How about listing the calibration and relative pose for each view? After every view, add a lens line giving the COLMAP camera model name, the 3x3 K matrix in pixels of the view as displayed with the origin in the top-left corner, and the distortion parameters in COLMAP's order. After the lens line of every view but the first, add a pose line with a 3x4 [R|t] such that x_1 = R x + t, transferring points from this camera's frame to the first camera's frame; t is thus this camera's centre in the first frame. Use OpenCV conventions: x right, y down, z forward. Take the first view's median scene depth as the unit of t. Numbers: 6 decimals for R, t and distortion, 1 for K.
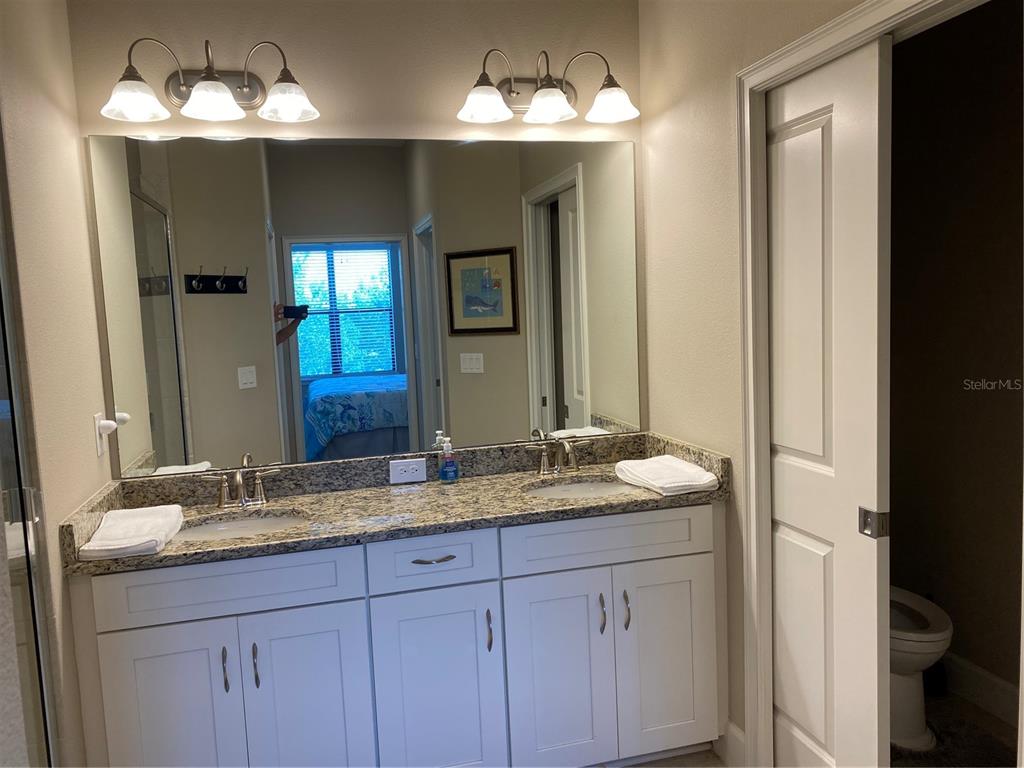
lens RADIAL K [[781.6, 0, 517.6], [0, 781.6, 363.5], [0, 0, 1]] dist [0.118108, -0.213608]
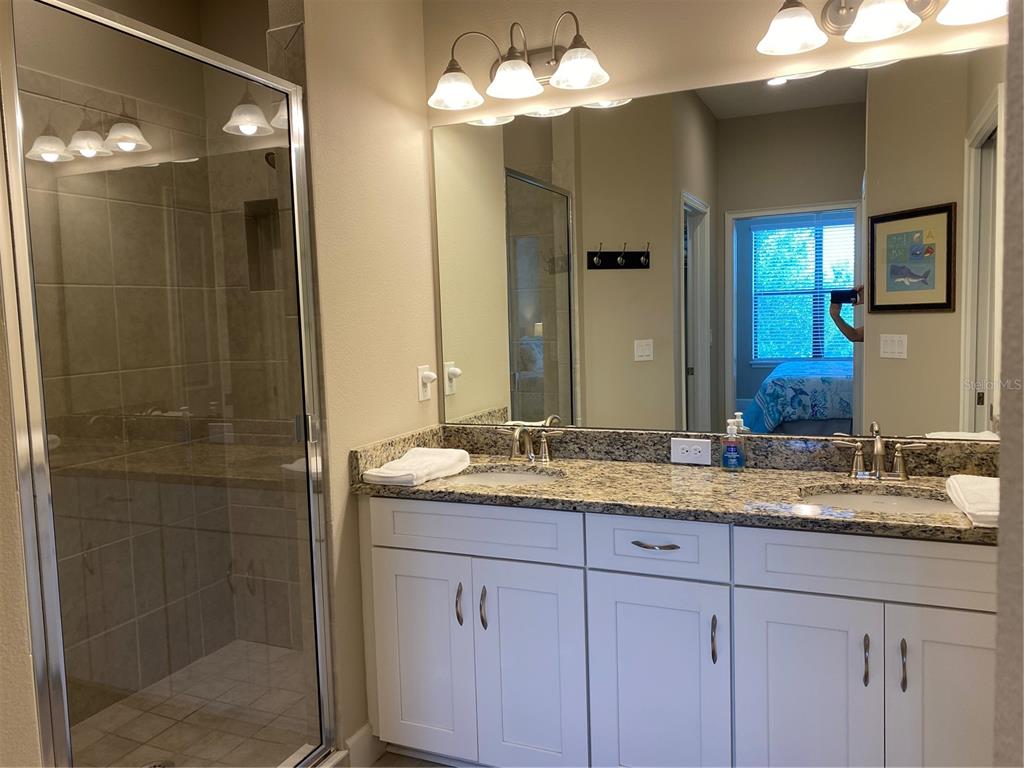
lens RADIAL K [[781.6, 0, 517.6], [0, 781.6, 363.5], [0, 0, 1]] dist [0.118108, -0.213608]
pose [[0.782553, 0.057036, -0.619966, 0.273782], [-0.045195, 0.998372, 0.034801, 0.011561], [0.620942, 0.000786, 0.783856, 0.153679]]
